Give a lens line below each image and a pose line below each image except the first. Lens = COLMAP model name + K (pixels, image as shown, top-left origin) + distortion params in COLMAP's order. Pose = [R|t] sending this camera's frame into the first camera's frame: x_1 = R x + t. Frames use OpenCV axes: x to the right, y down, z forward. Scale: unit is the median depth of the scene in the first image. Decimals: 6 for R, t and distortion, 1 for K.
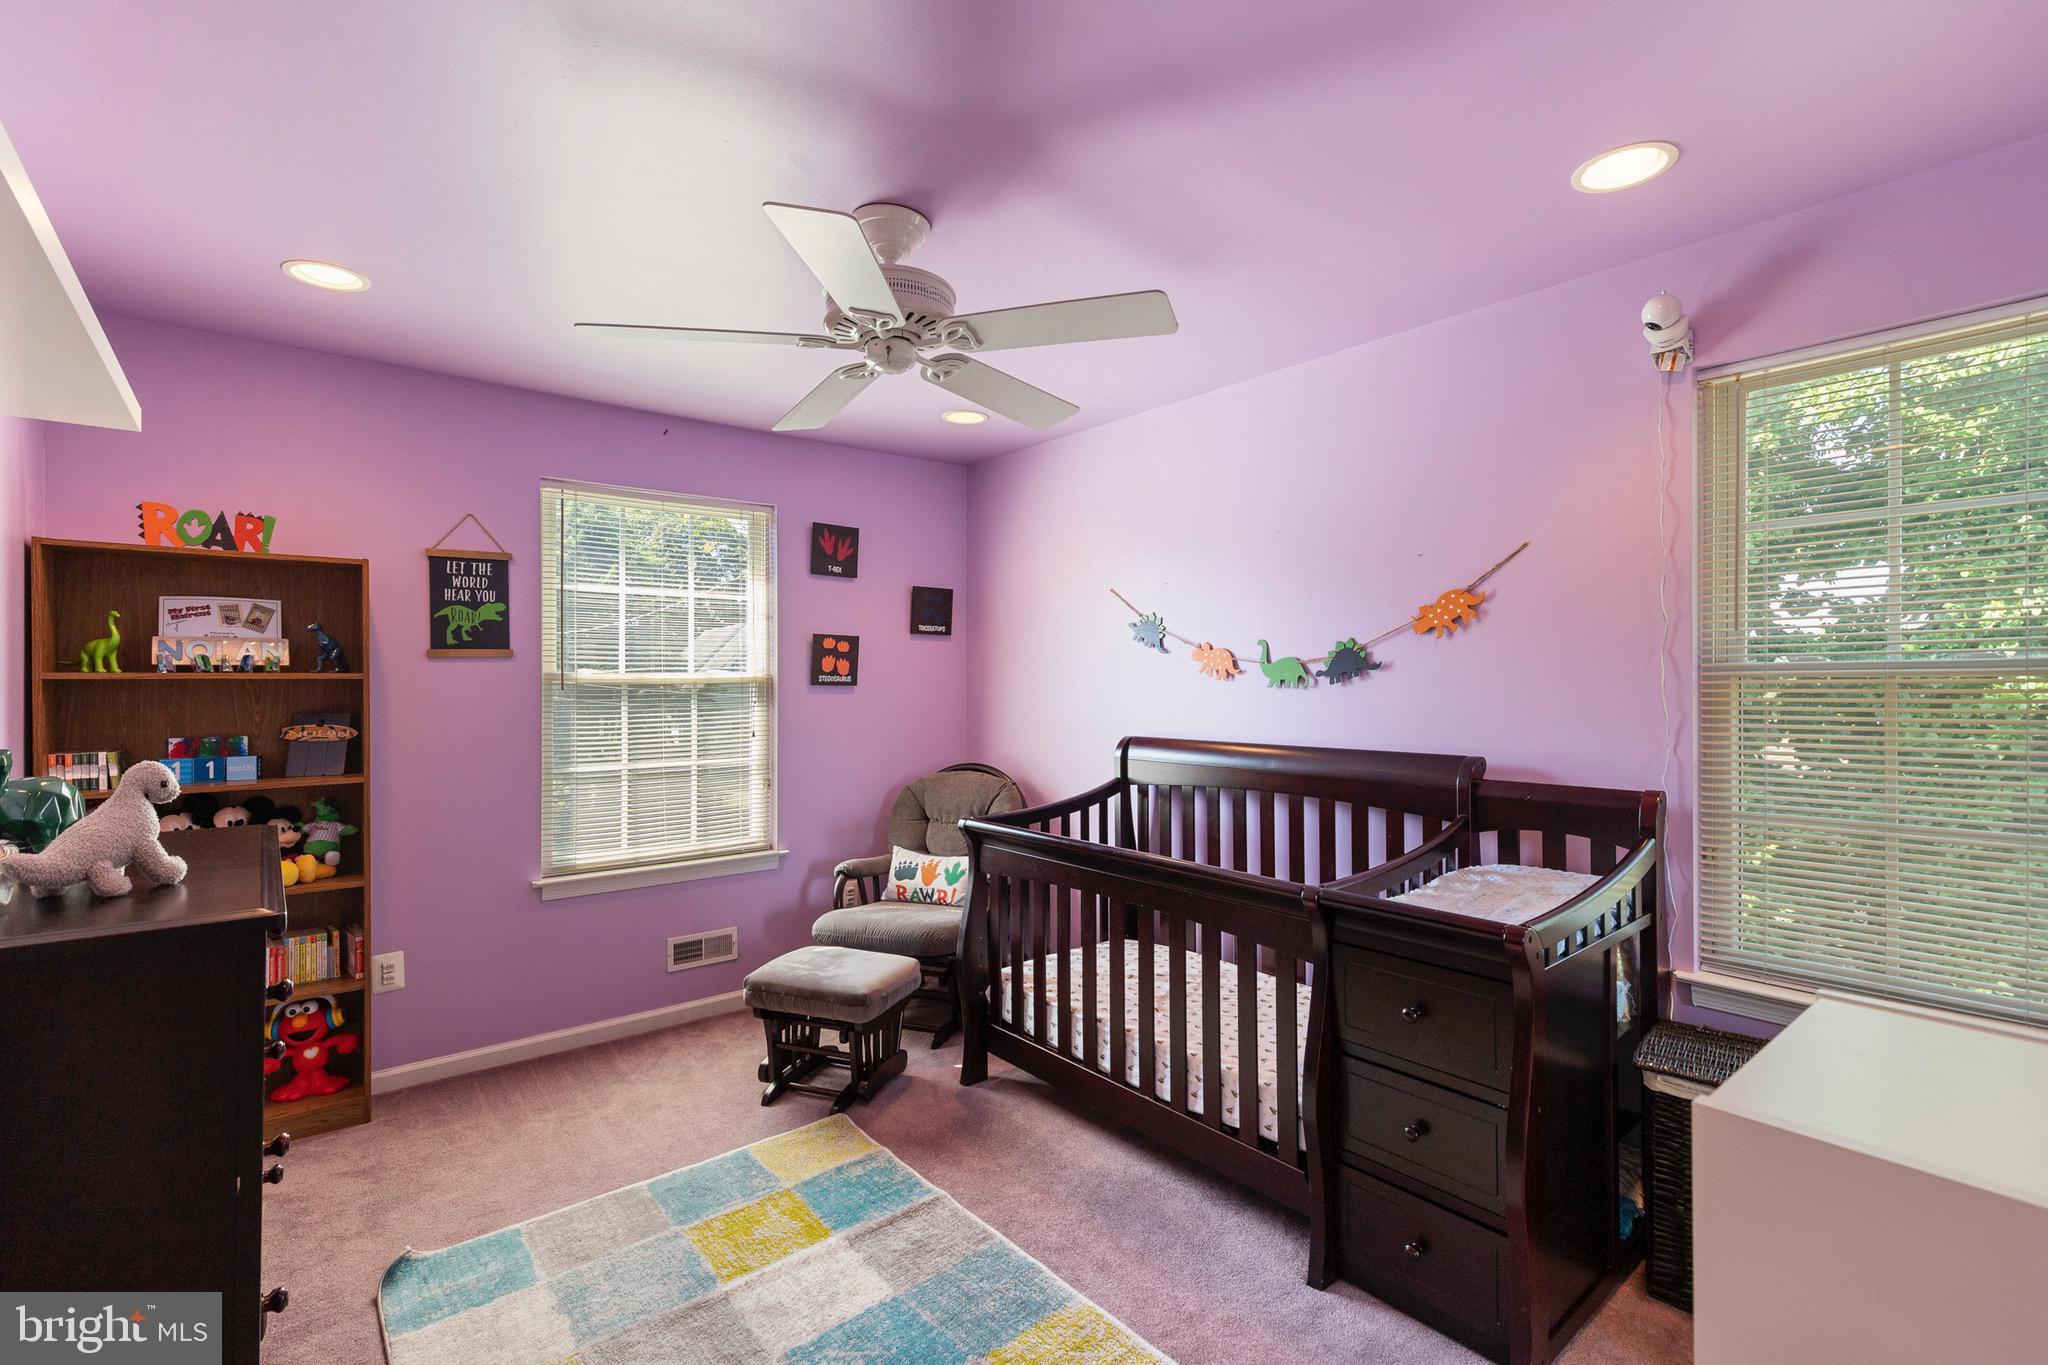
lens RADIAL K [[929.9, 0, 1026.9], [0, 929.9, 677.0], [0, 0, 1]] dist [0.000474, 0.000308]
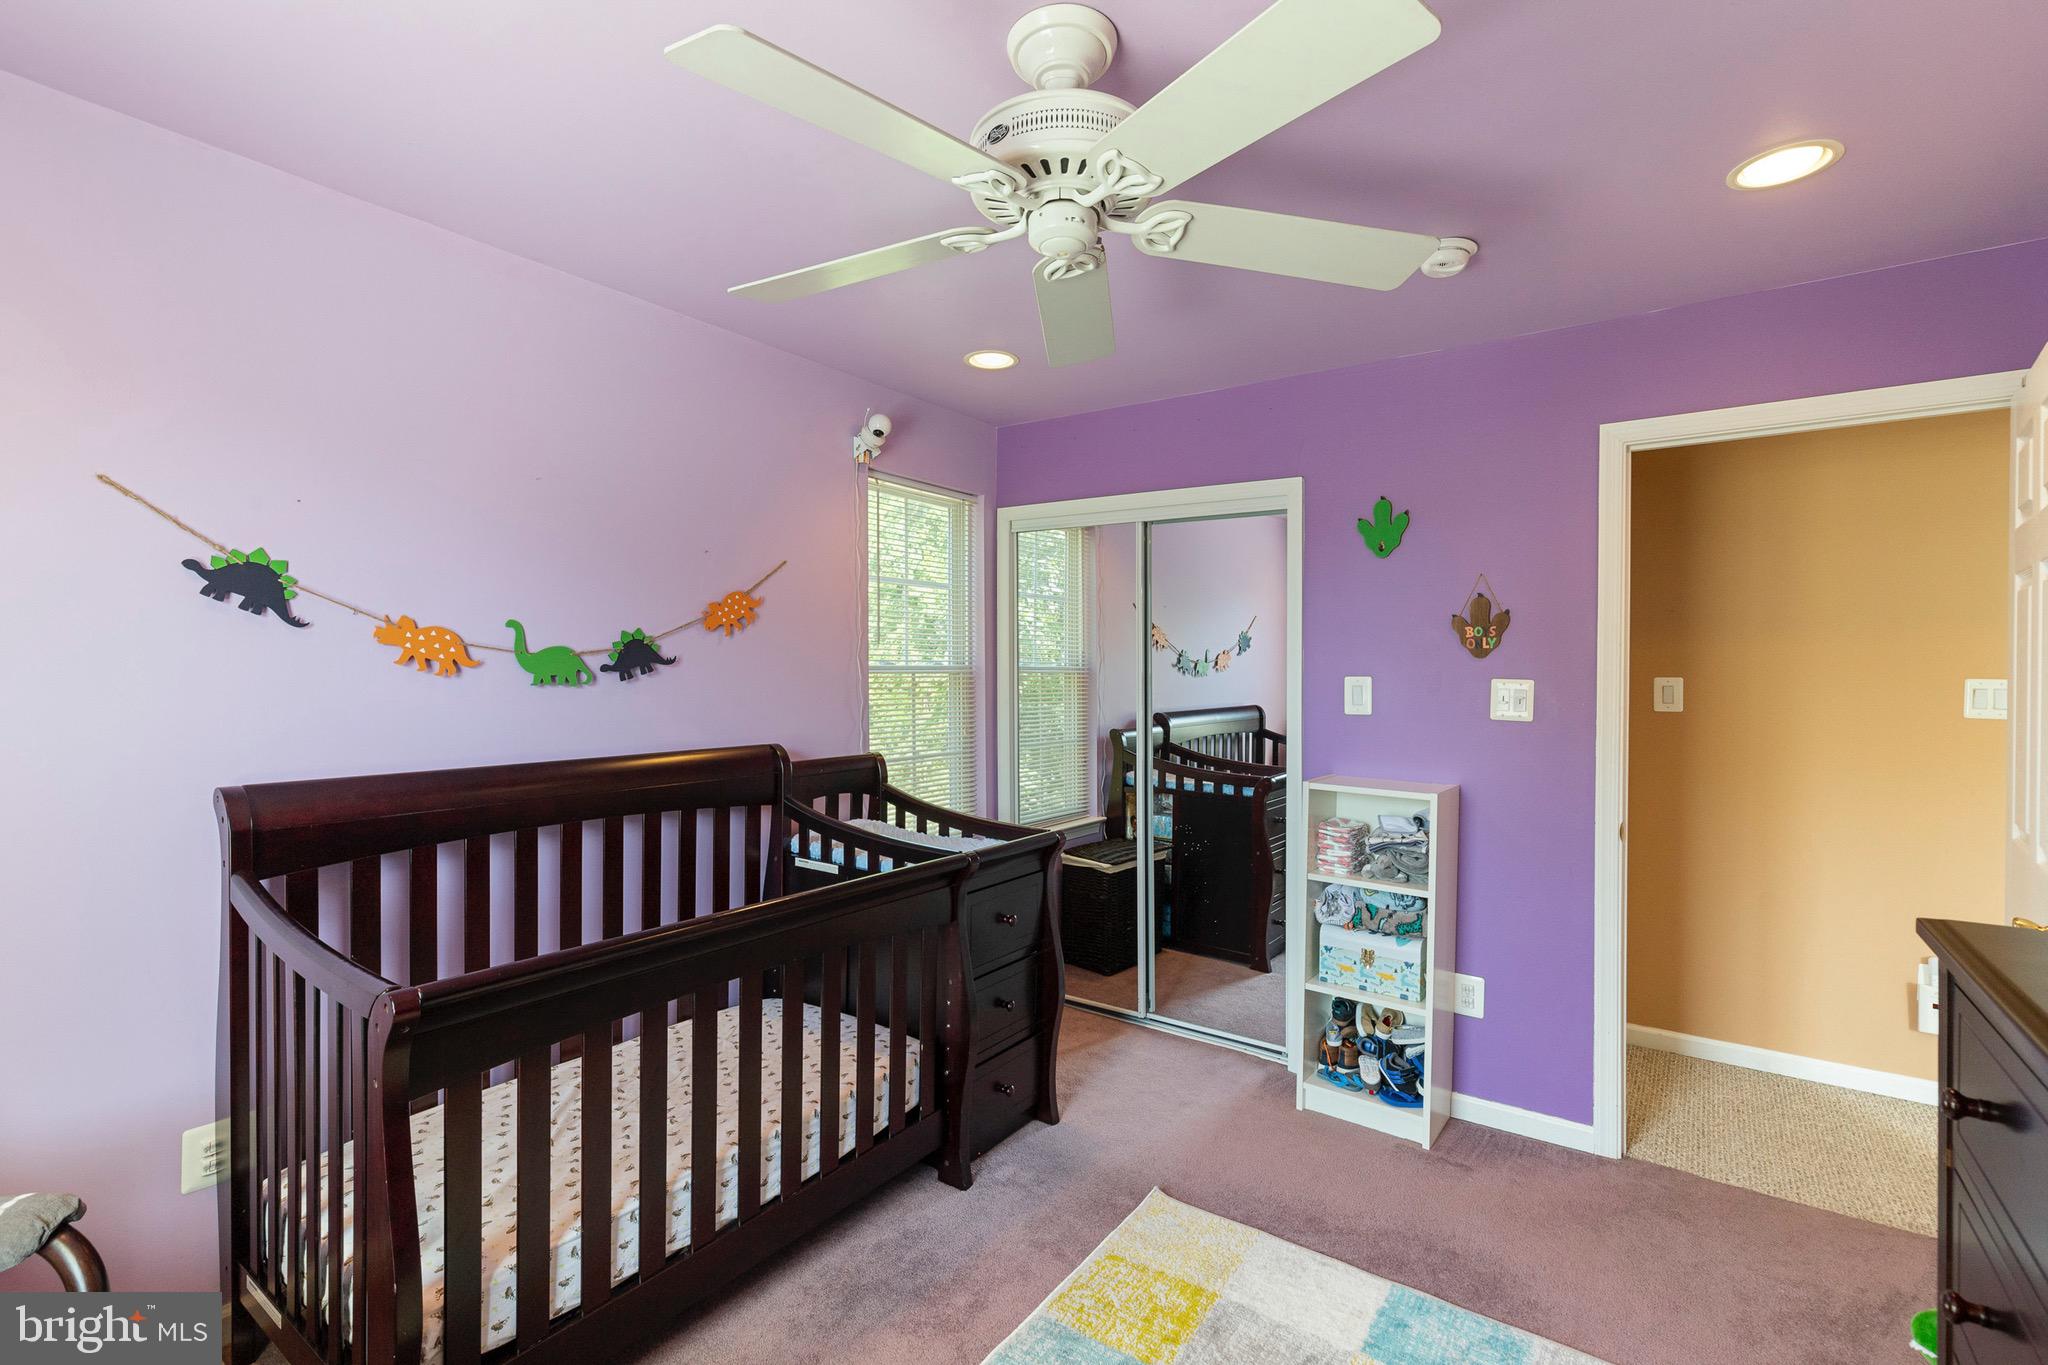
lens RADIAL K [[929.9, 0, 1025.0], [0, 929.9, 680.1], [0, 0, 1]] dist [0.000474, 0.000308]
pose [[-0.268941, -0.002671, 0.963153, -0.594548], [-0.002266, 0.999995, 0.002141, 0.004081], [-0.963154, -0.001607, -0.268946, 0.876322]]
